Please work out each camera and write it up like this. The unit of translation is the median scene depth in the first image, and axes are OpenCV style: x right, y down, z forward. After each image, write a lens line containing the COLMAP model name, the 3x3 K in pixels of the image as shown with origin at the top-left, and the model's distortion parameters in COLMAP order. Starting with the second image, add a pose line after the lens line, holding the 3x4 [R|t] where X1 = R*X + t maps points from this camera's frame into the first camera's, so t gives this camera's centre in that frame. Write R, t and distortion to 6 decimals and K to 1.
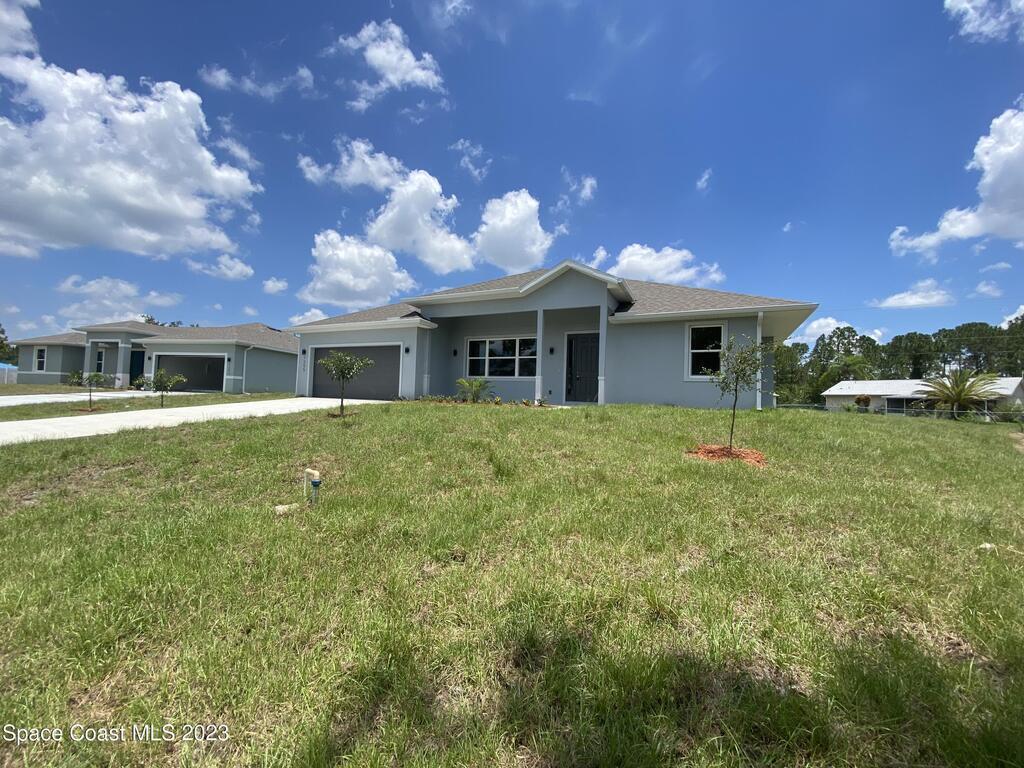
lens RADIAL K [[409.4, 0, 512.0], [0, 409.4, 384.0], [0, 0, 1]] dist [-0.000267, -0.000037]
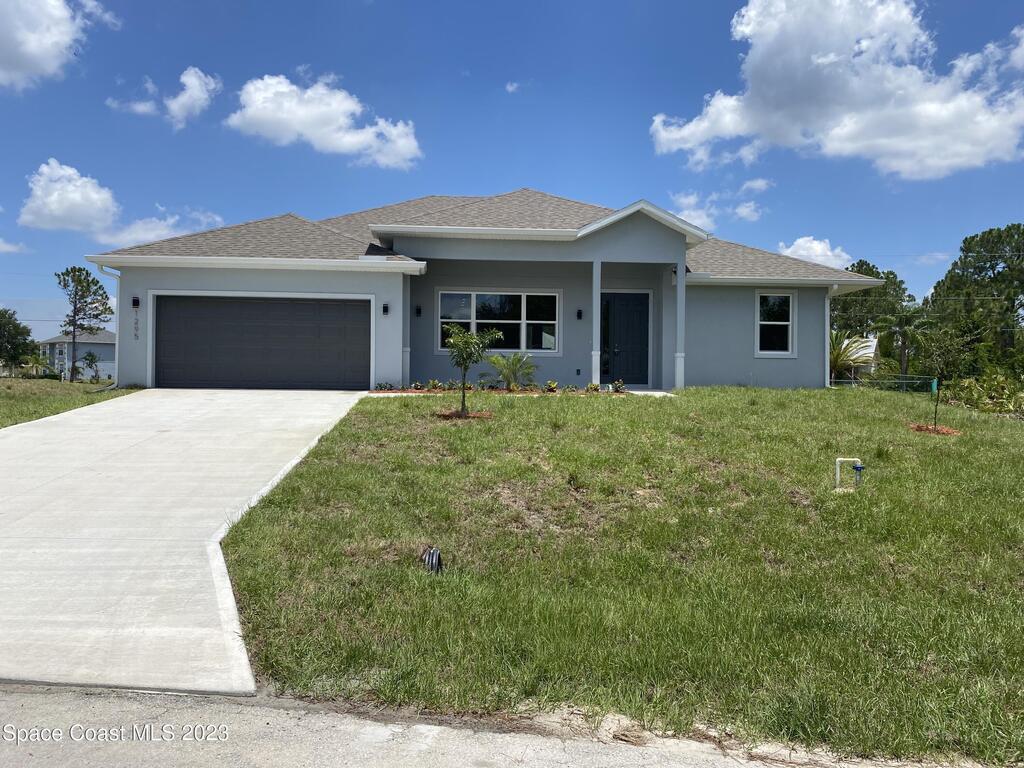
lens RADIAL K [[782.0, 0, 512.0], [0, 782.0, 384.0], [0, 0, 1]] dist [0.001268, 0.000284]
pose [[0.860956, -0.029072, 0.507849, -0.699937], [-0.001208, 0.998246, 0.059193, -0.039397], [-0.508679, -0.051576, 0.859410, -0.128254]]
